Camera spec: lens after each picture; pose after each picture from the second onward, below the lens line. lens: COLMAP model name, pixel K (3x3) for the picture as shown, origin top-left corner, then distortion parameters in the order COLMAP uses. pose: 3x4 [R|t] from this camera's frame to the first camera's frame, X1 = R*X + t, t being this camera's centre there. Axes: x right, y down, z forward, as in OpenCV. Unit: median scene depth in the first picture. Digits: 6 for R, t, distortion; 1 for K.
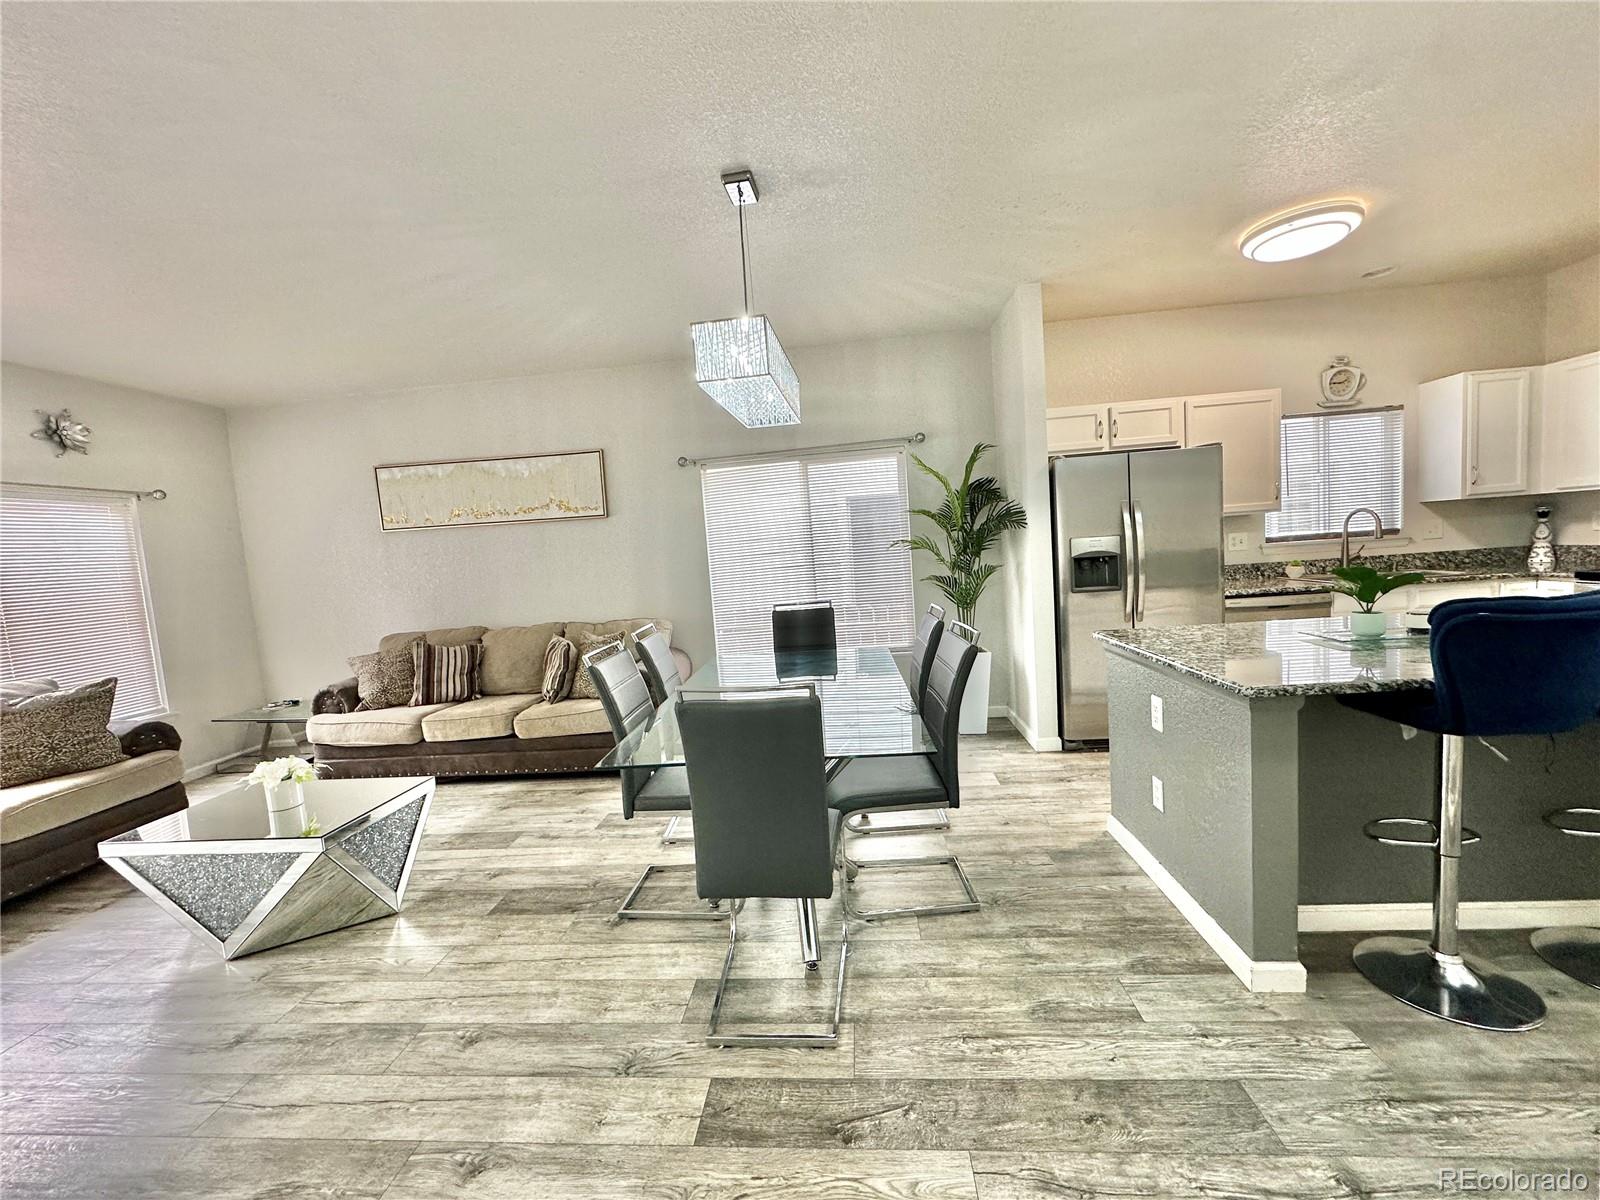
lens RADIAL K [[636.7, 0, 797.1], [0, 636.7, 600.5], [0, 0, 1]] dist [-0.004216, 0.000802]
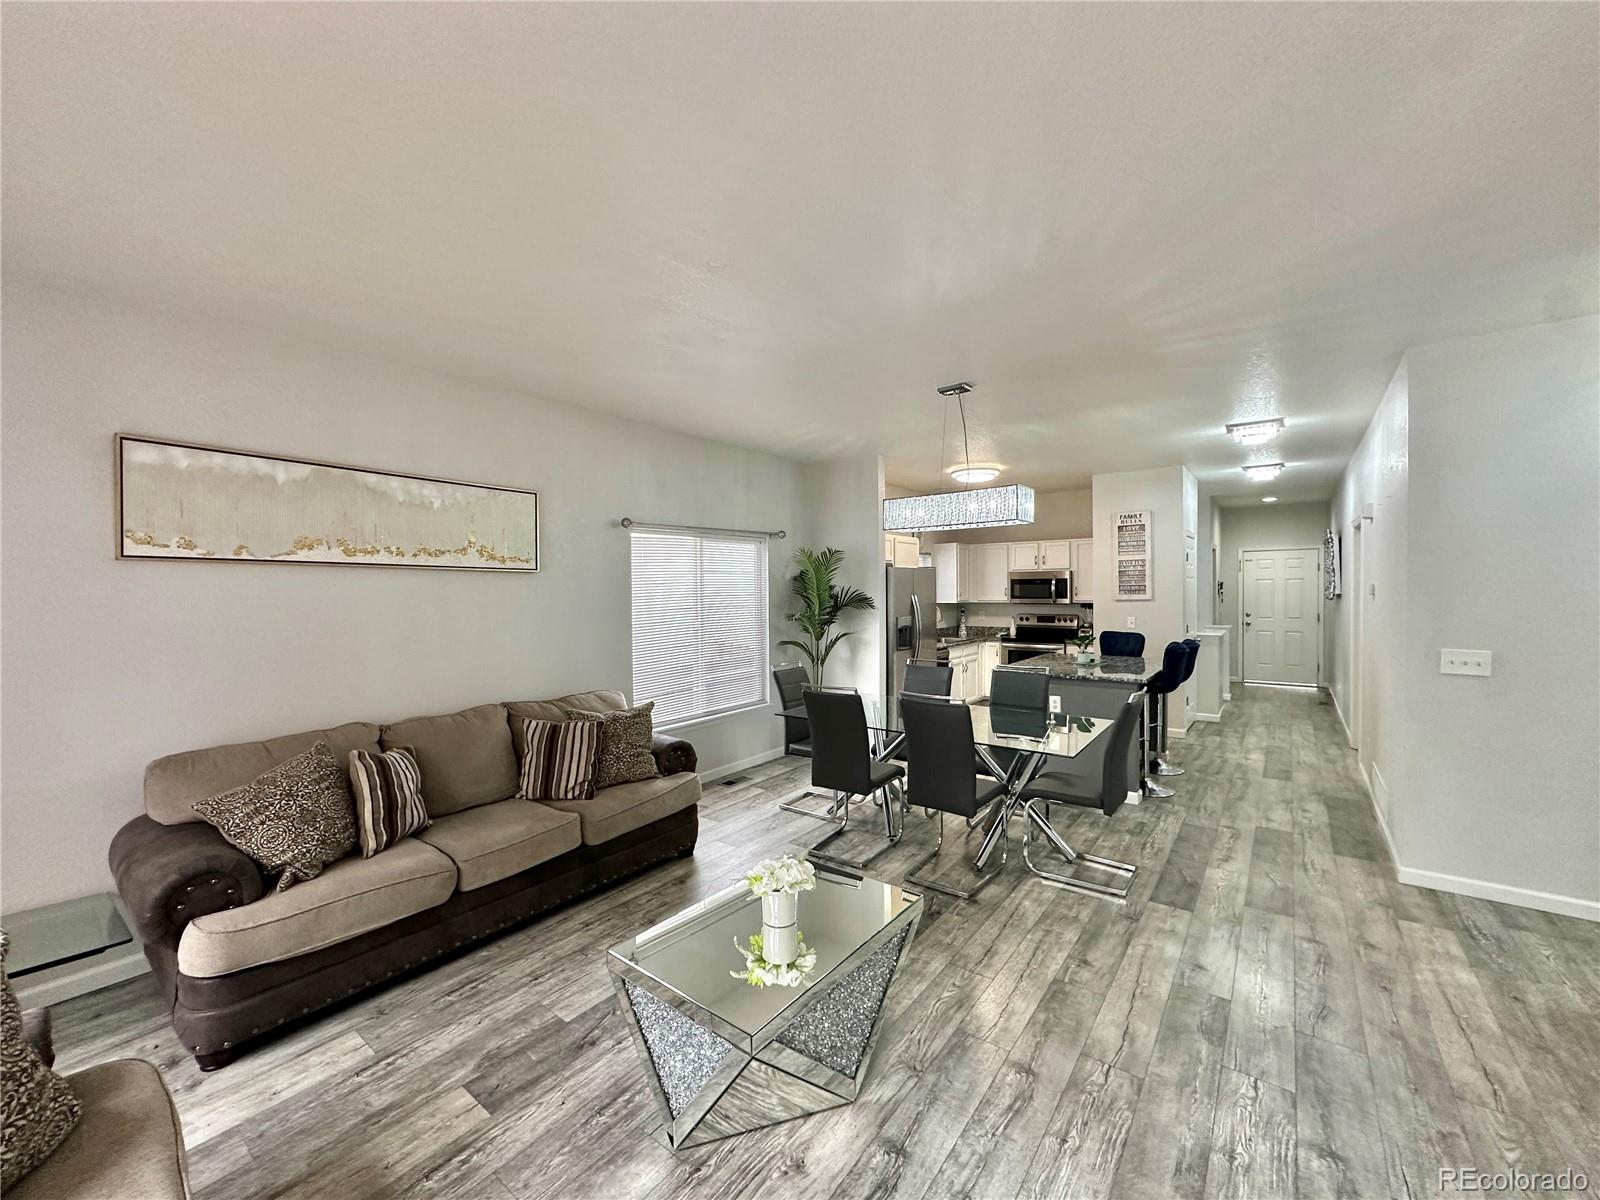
lens RADIAL K [[636.7, 0, 797.1], [0, 636.7, 600.5], [0, 0, 1]] dist [-0.004216, 0.000802]
pose [[0.540150, 0.050568, 0.840048, -1.200800], [0.042114, 0.995318, -0.086994, -0.011361], [-0.840515, 0.082367, 0.535491, 0.405155]]
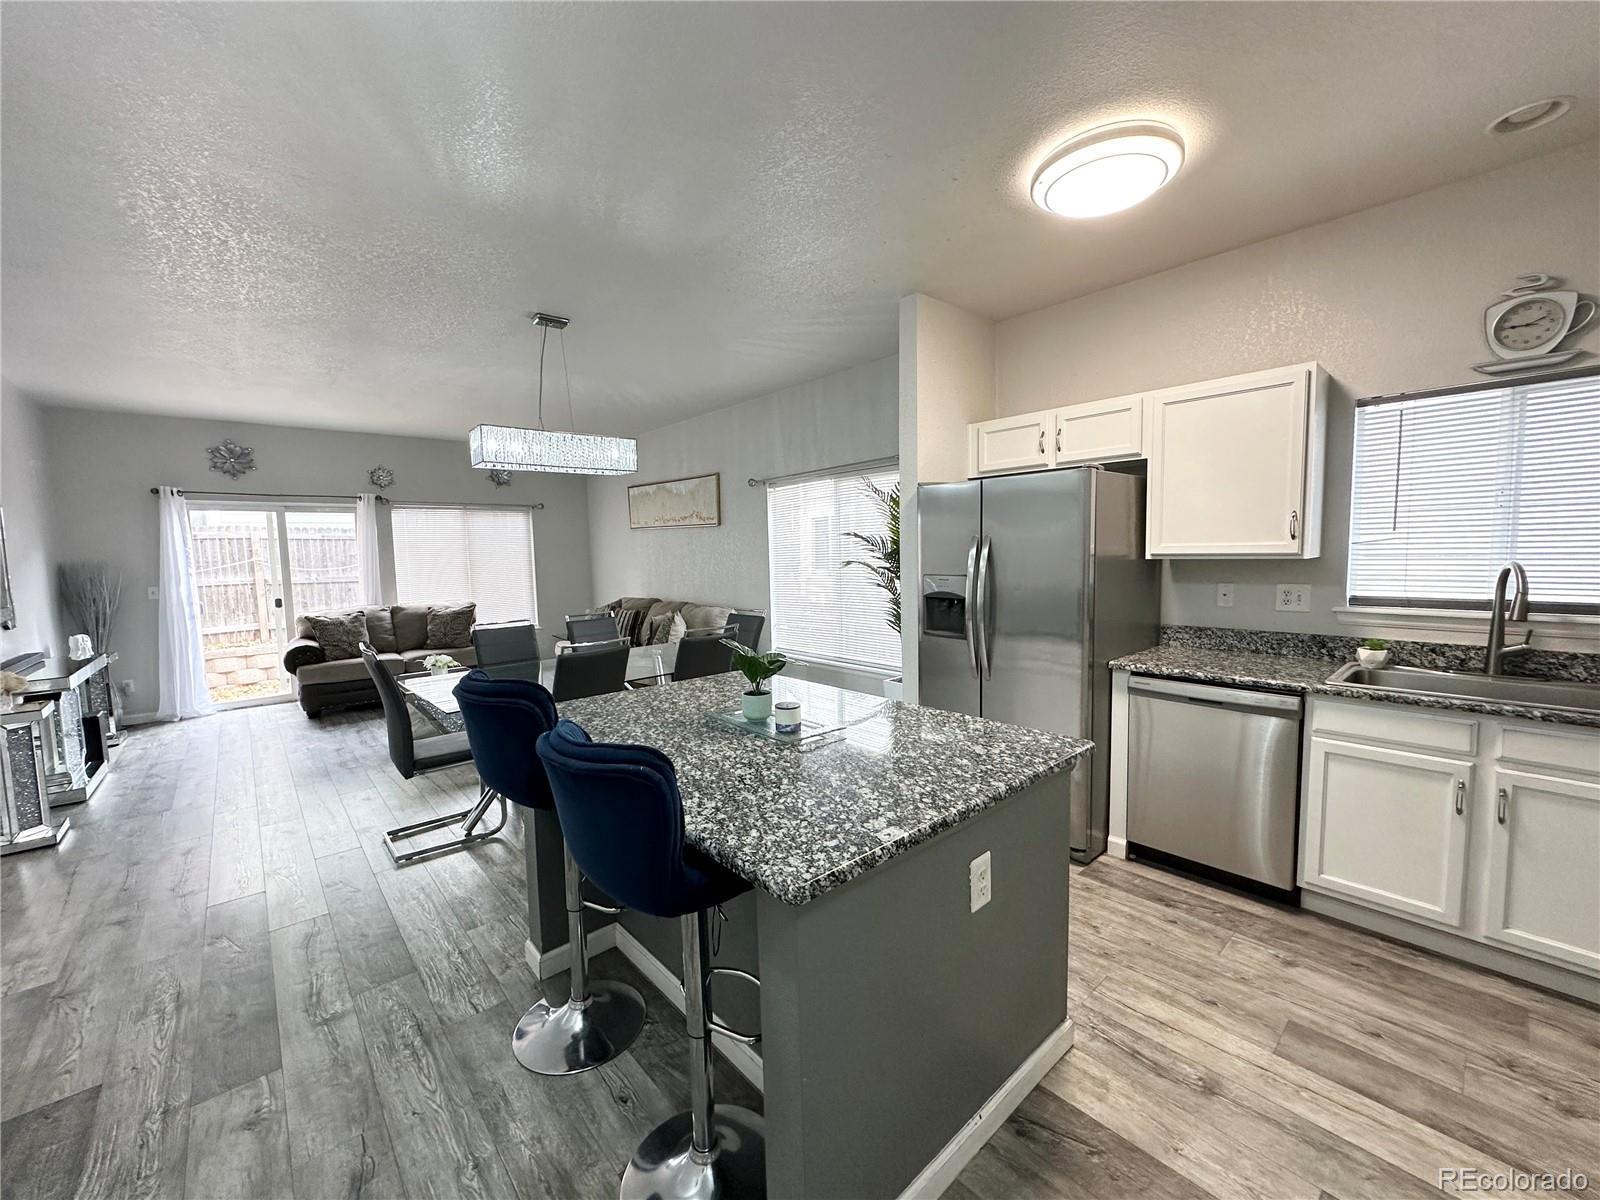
lens RADIAL K [[639.1, 0, 793.6], [0, 639.1, 592.8], [0, 0, 1]] dist [0.001682, 0.000563]
pose [[0.722177, 0.104478, -0.683772, 1.056303], [-0.086963, 0.994397, 0.060093, -0.126845], [0.686220, 0.016065, 0.727217, 0.242541]]
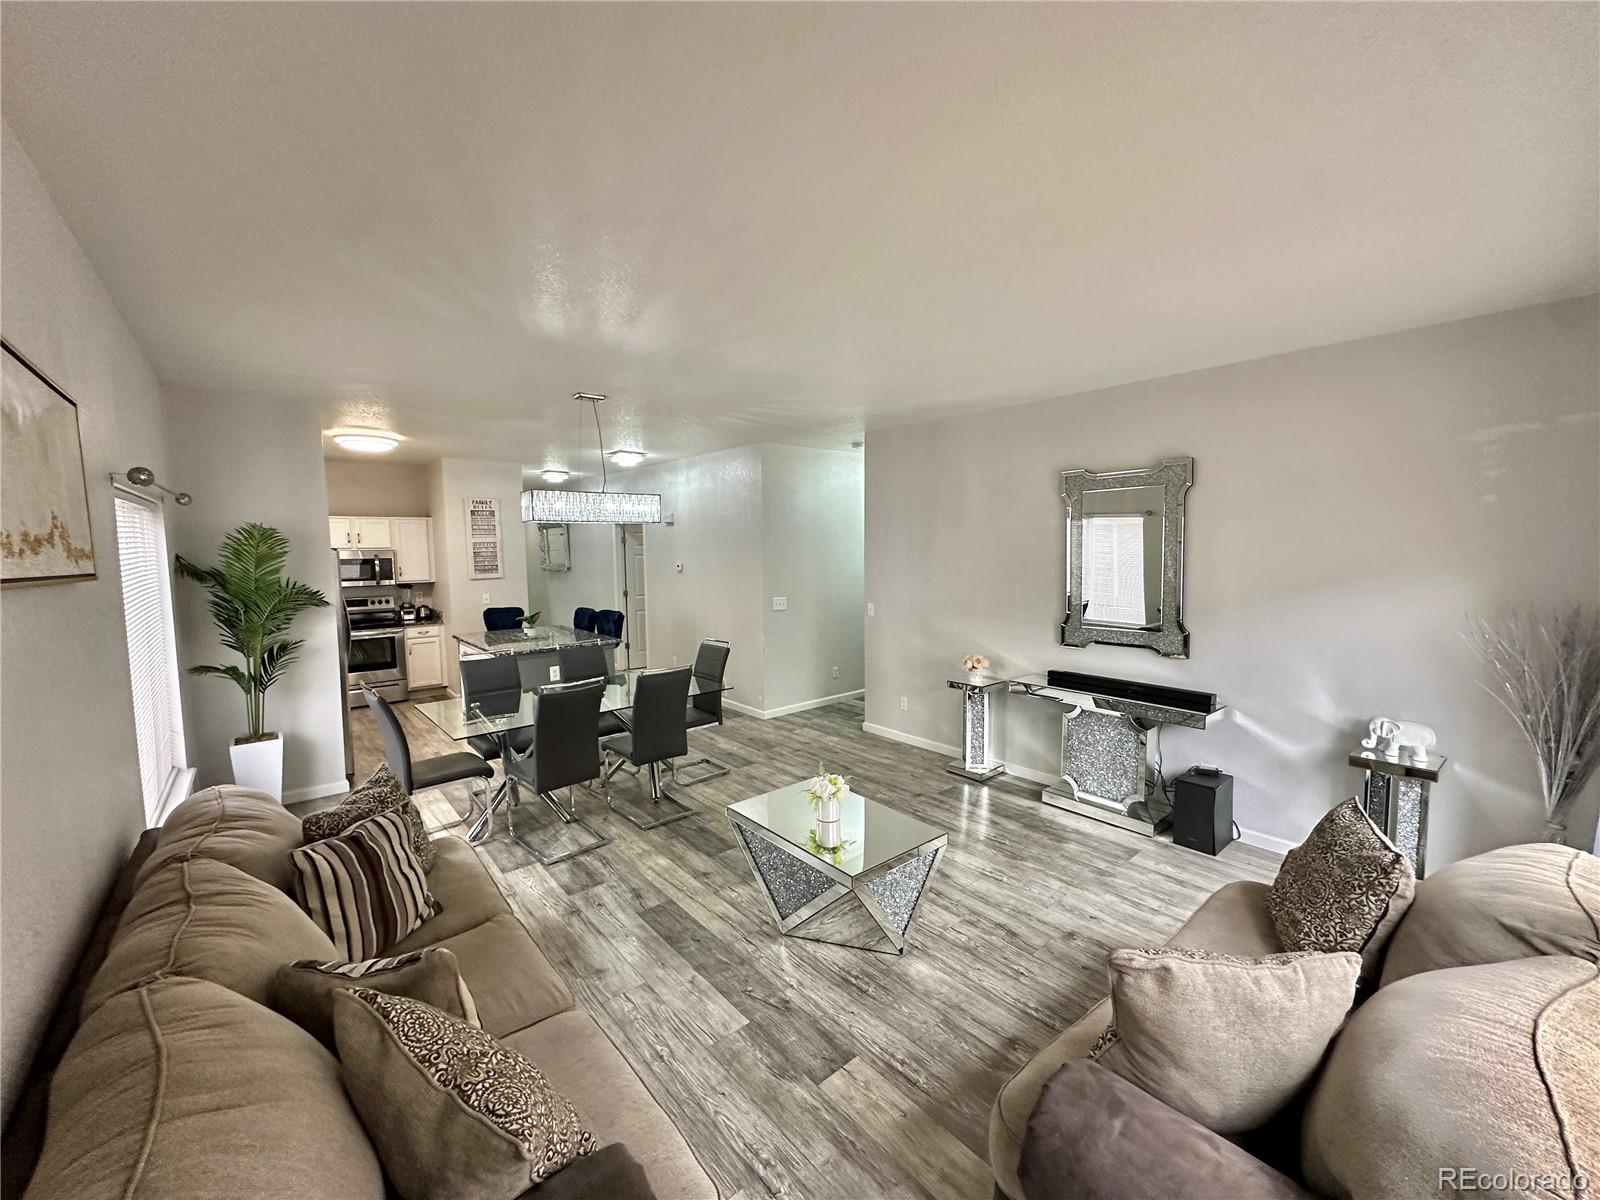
lens RADIAL K [[639.1, 0, 793.6], [0, 639.1, 592.8], [0, 0, 1]] dist [0.001682, 0.000563]
pose [[-0.704782, 0.026094, 0.708944, -1.287025], [0.122092, 0.988874, 0.084979, -0.157331], [-0.698839, 0.146448, -0.700126, 1.449008]]
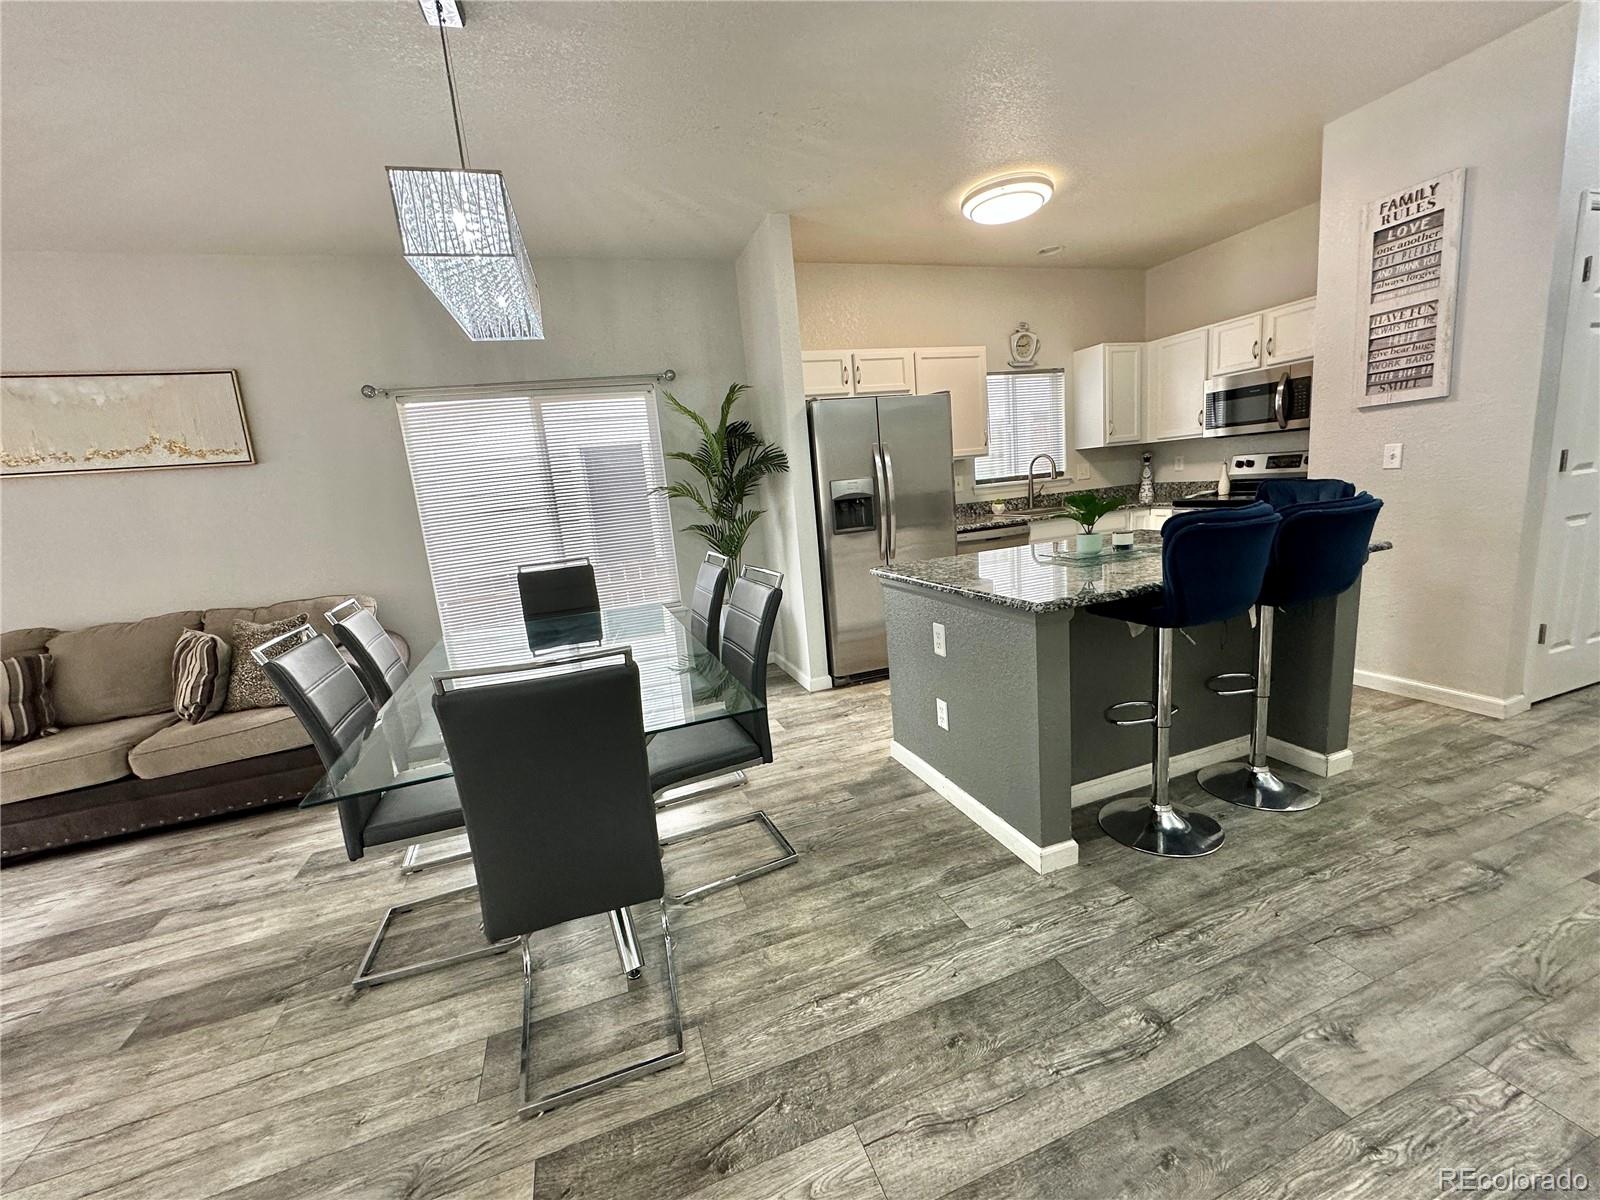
lens RADIAL K [[636.7, 0, 797.1], [0, 636.7, 600.5], [0, 0, 1]] dist [-0.004216, 0.000802]
pose [[0.913075, -0.086741, 0.398459, -0.047047], [0.060684, 0.995138, 0.077574, 0.011749], [-0.403251, -0.046651, 0.913900, 0.094919]]
